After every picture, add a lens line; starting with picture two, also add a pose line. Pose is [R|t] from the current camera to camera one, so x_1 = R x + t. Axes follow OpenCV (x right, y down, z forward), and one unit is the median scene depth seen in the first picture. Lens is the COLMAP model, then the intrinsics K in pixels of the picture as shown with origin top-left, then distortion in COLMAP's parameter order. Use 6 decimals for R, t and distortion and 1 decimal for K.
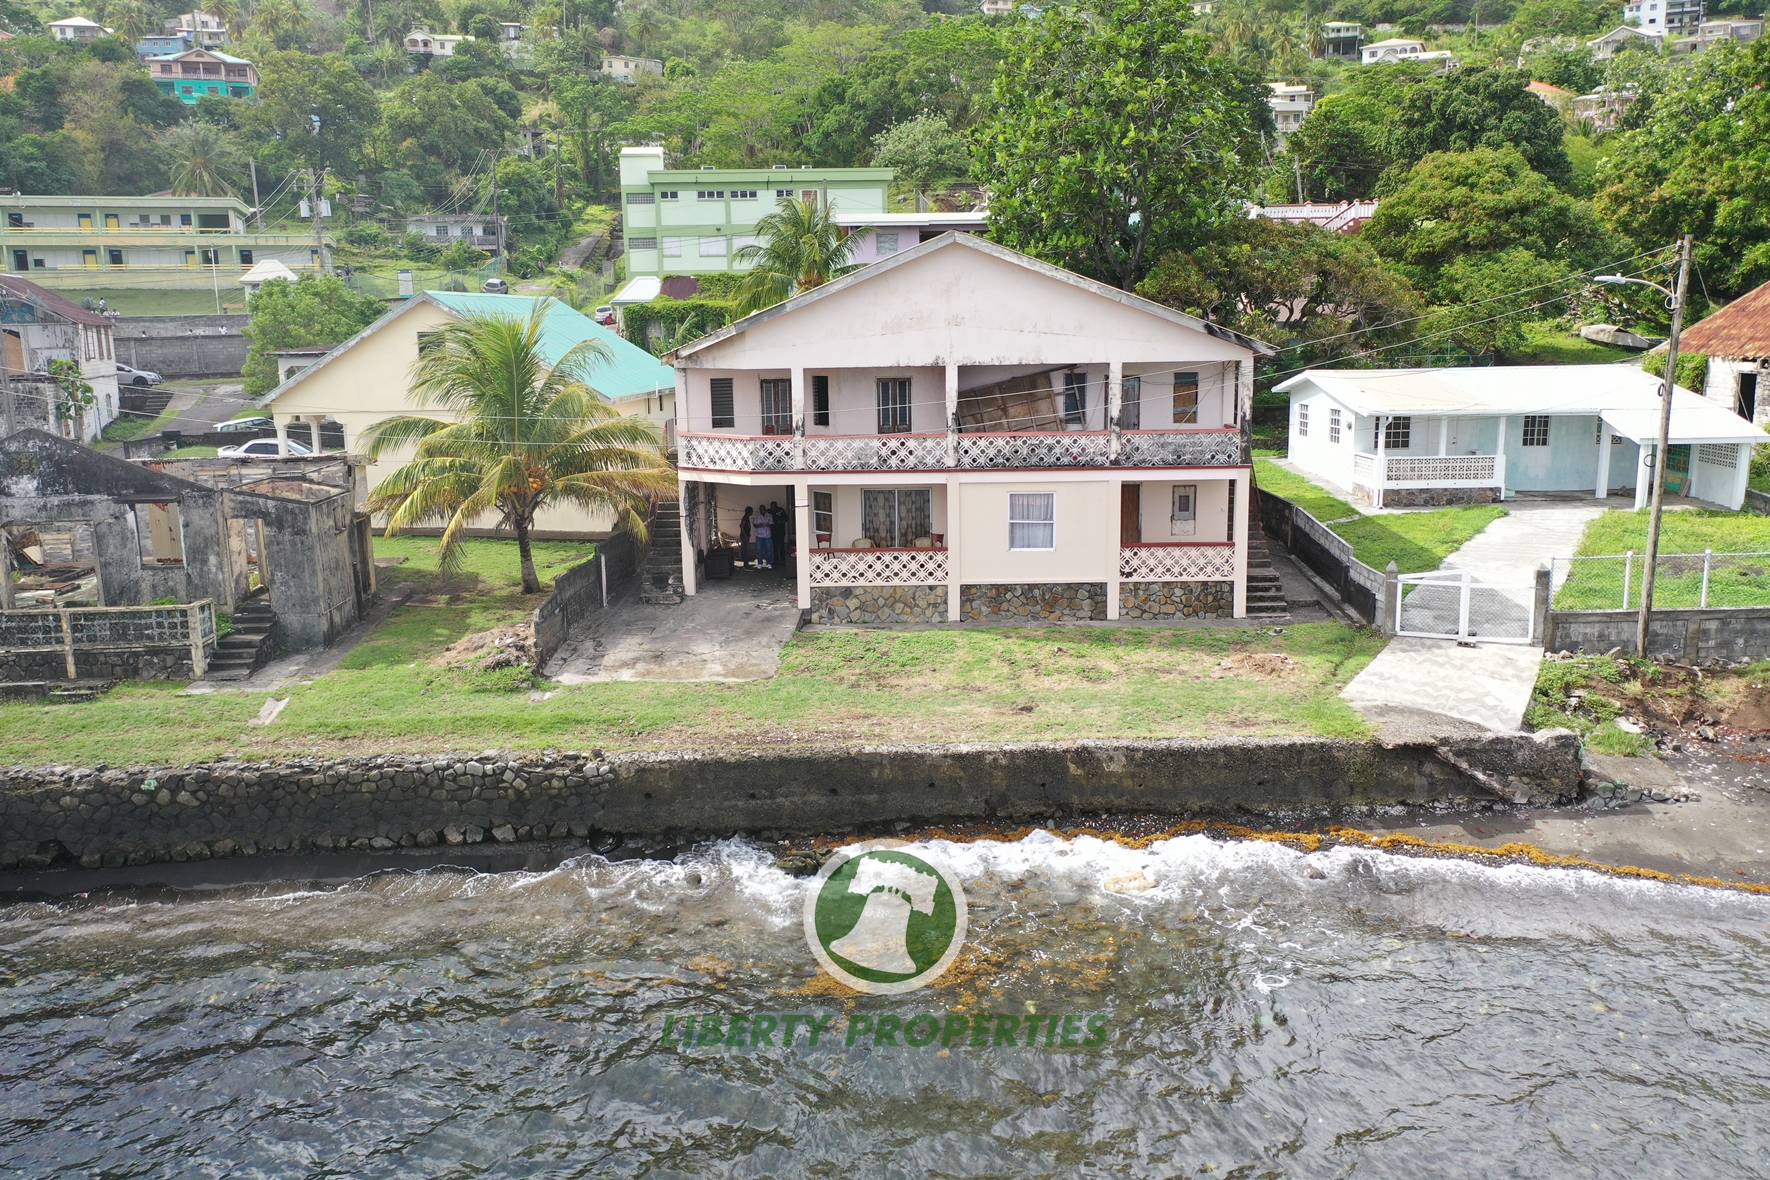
lens RADIAL K [[1377.9, 0, 887.2], [0, 1377.9, 586.2], [0, 0, 1]] dist [-0.001160, -0.002938]
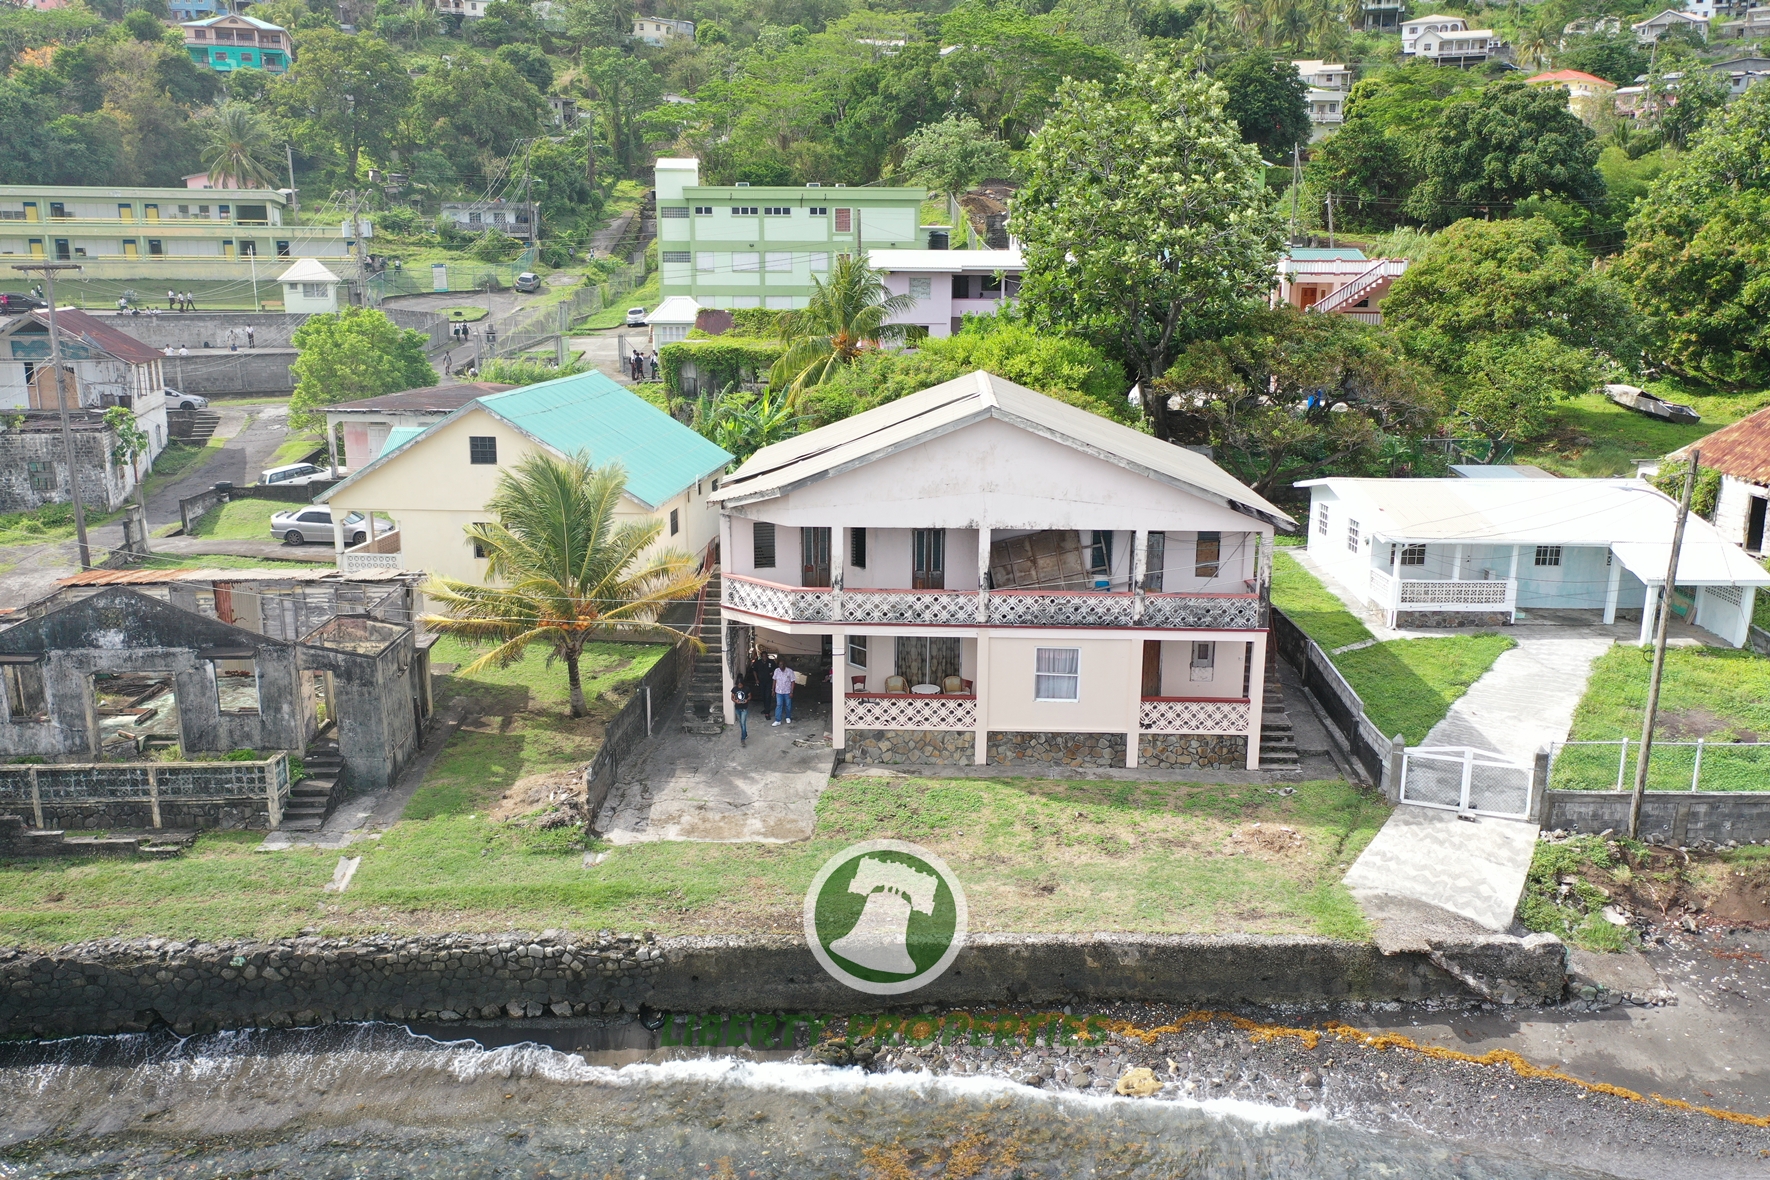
lens RADIAL K [[1377.9, 0, 887.2], [0, 1377.9, 586.2], [0, 0, 1]] dist [-0.001160, -0.002938]
pose [[0.999620, 0.024487, -0.012627, -0.012736], [-0.023975, 0.998941, 0.039267, -0.150347], [0.013575, -0.038949, 0.999149, -0.048248]]
